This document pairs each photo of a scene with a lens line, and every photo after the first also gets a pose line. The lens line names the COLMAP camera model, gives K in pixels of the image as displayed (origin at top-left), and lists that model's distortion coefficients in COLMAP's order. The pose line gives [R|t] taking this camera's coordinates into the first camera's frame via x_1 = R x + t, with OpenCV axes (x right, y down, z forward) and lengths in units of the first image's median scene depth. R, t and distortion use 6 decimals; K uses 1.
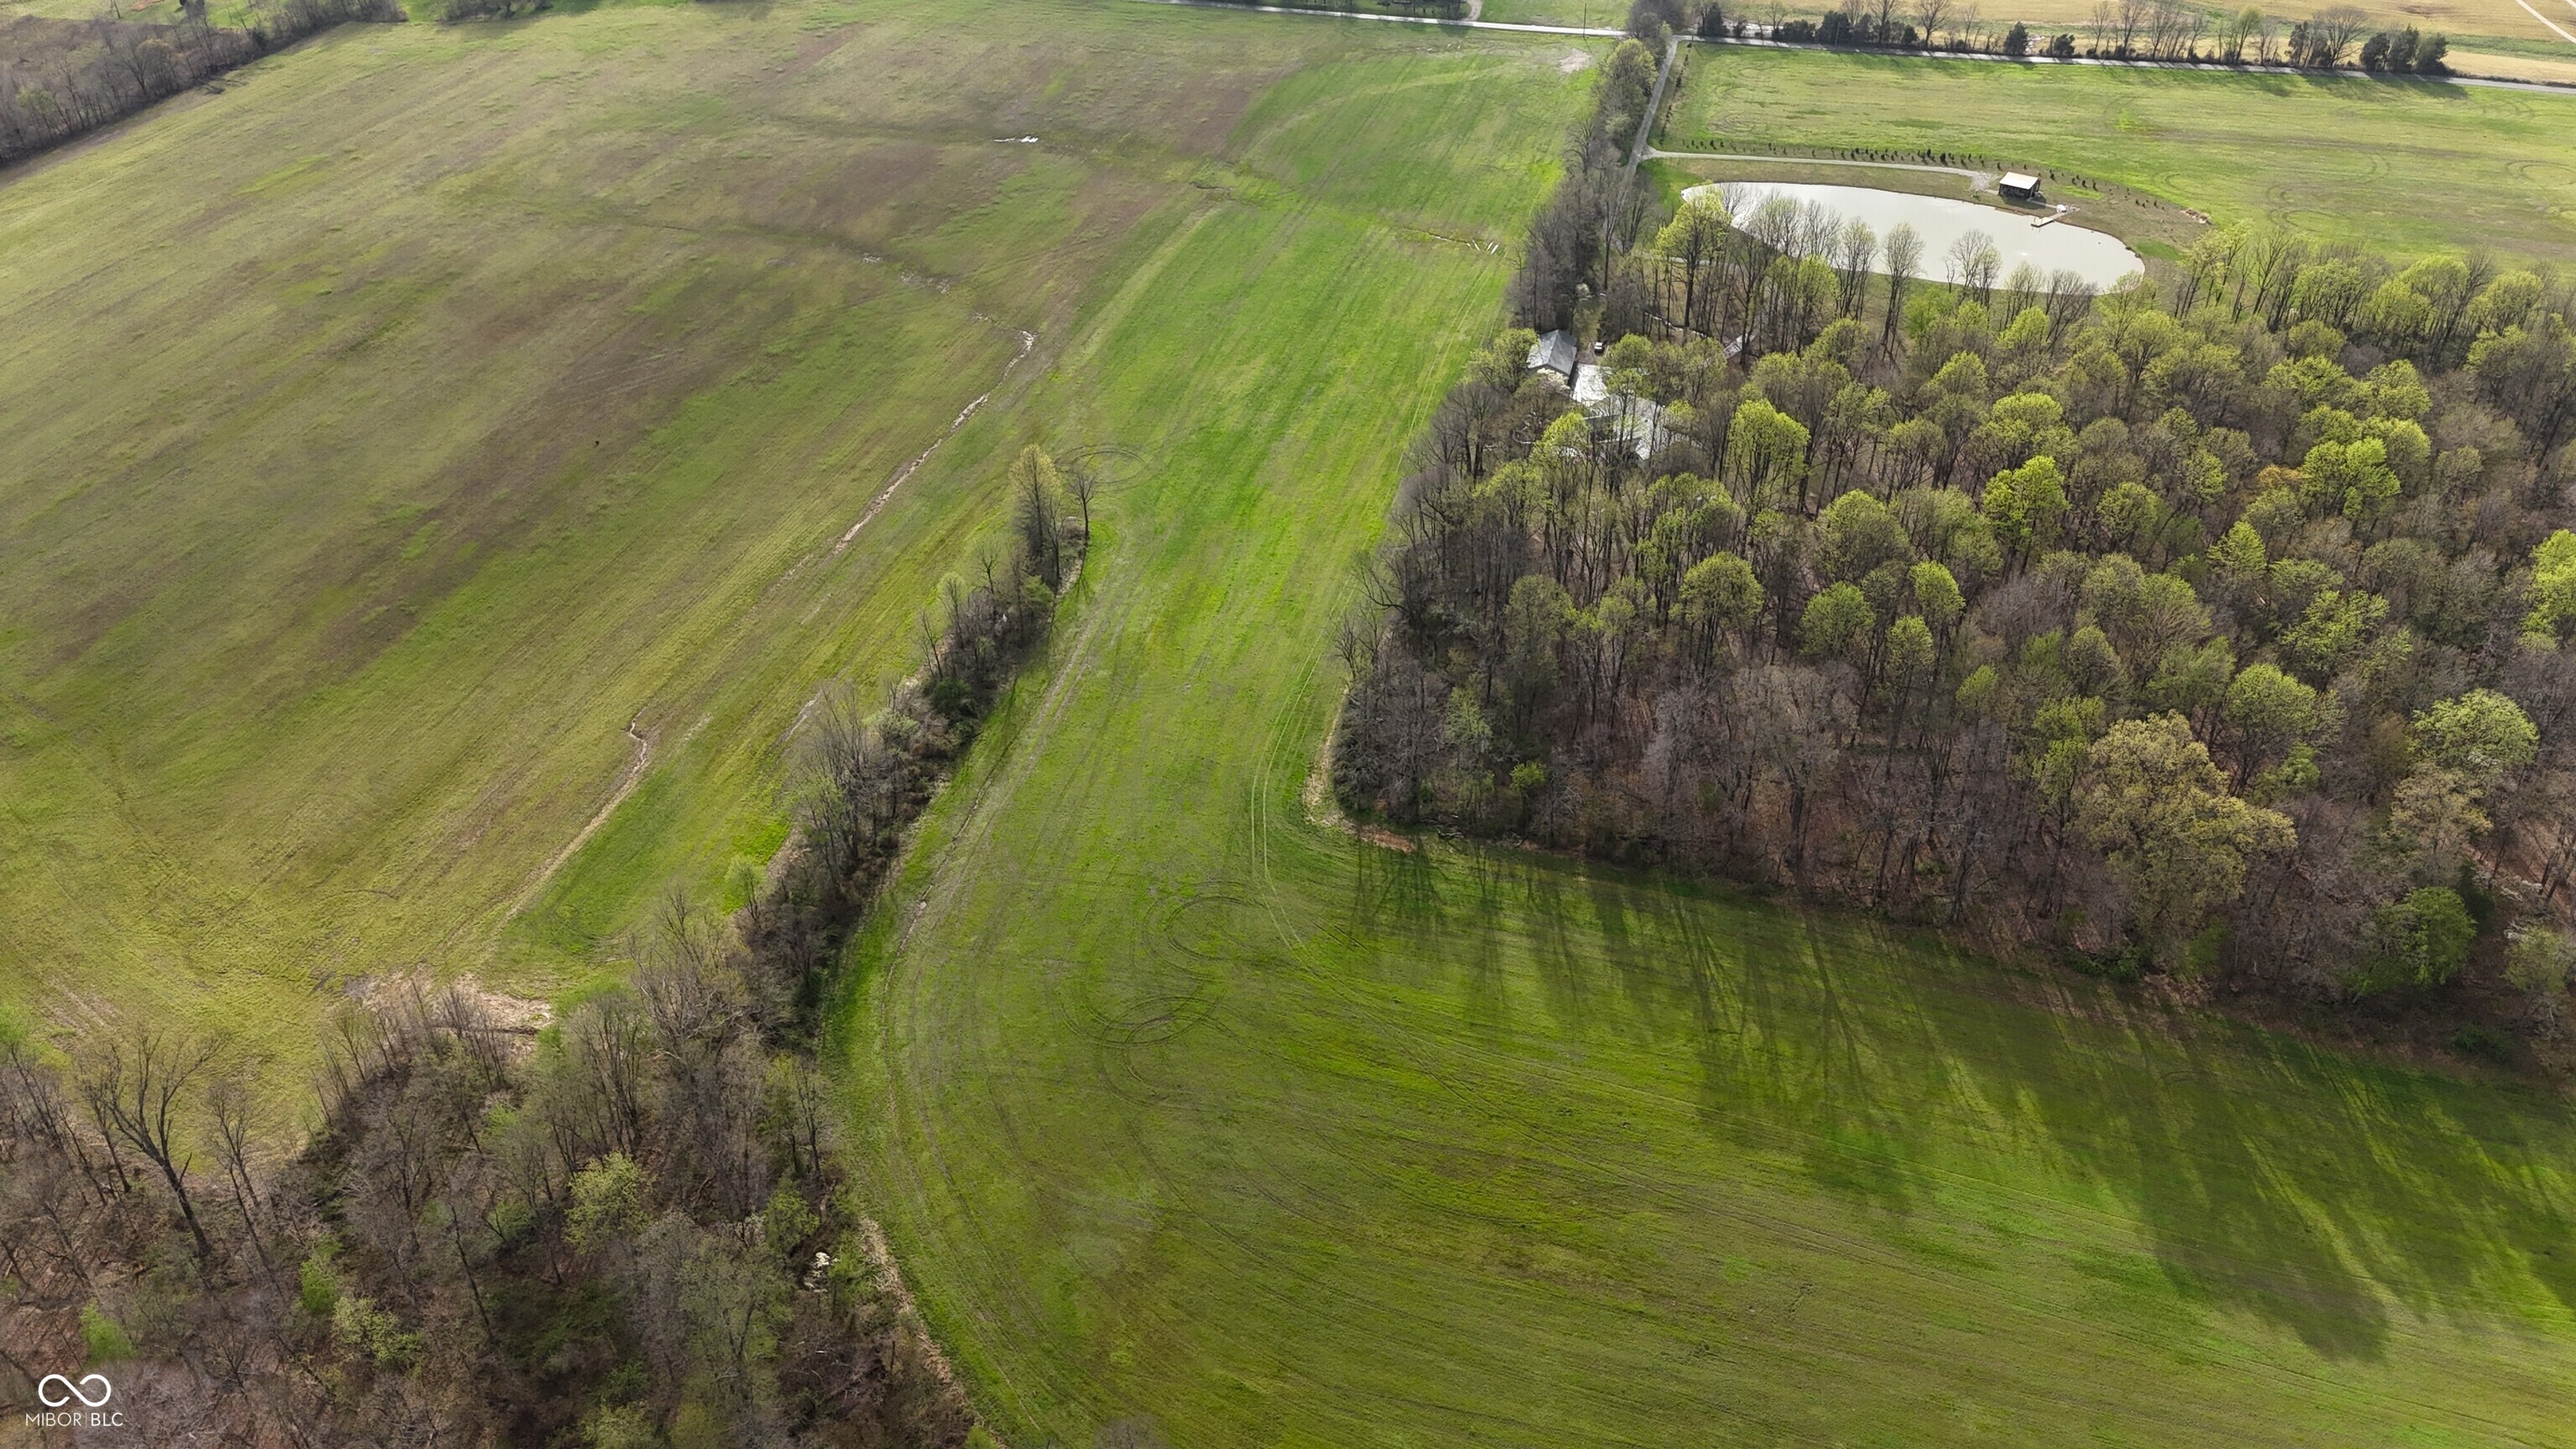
lens RADIAL K [[1896.6, 0, 1295.0], [0, 1896.6, 729.1], [0, 0, 1]] dist [0.059767, -0.049315]
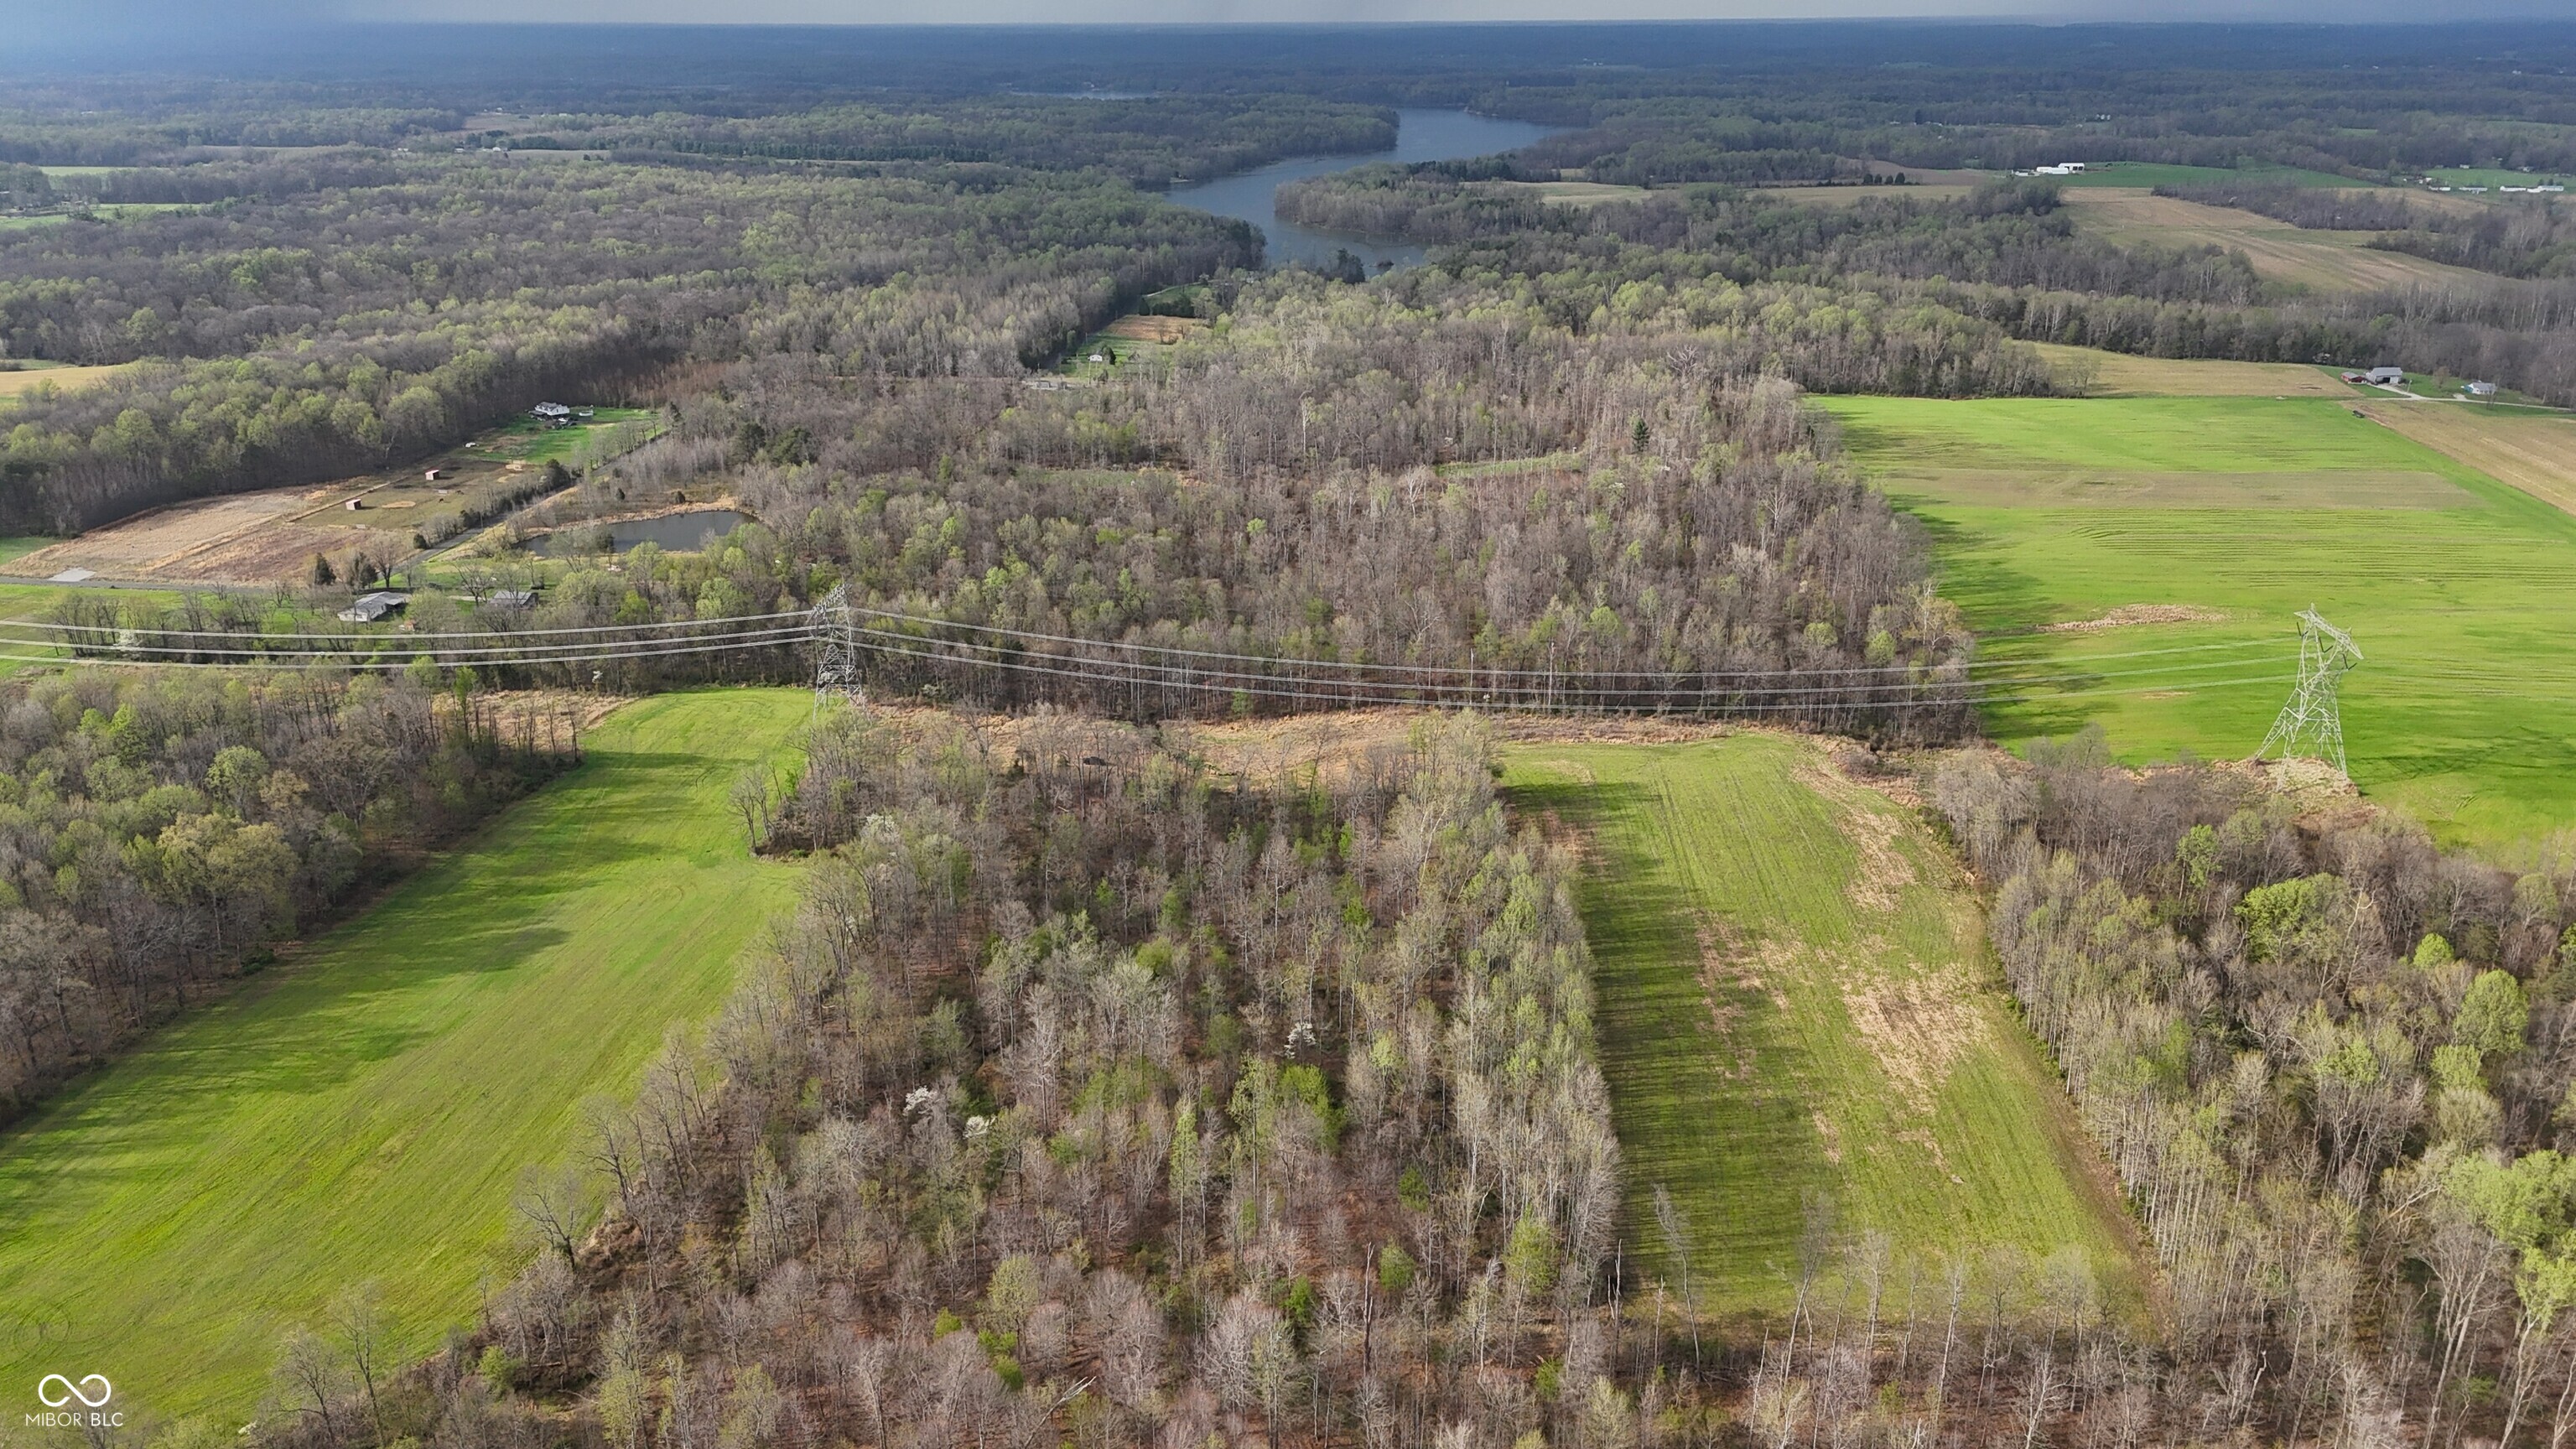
lens RADIAL K [[1896.6, 0, 1288.6], [0, 1896.6, 717.6], [0, 0, 1]] dist [0.059767, -0.049315]
pose [[-0.151013, -0.330466, 0.931658, -1.234518], [0.567225, 0.742904, 0.355456, -0.123439], [-0.809599, 0.582139, 0.075261, 0.064784]]
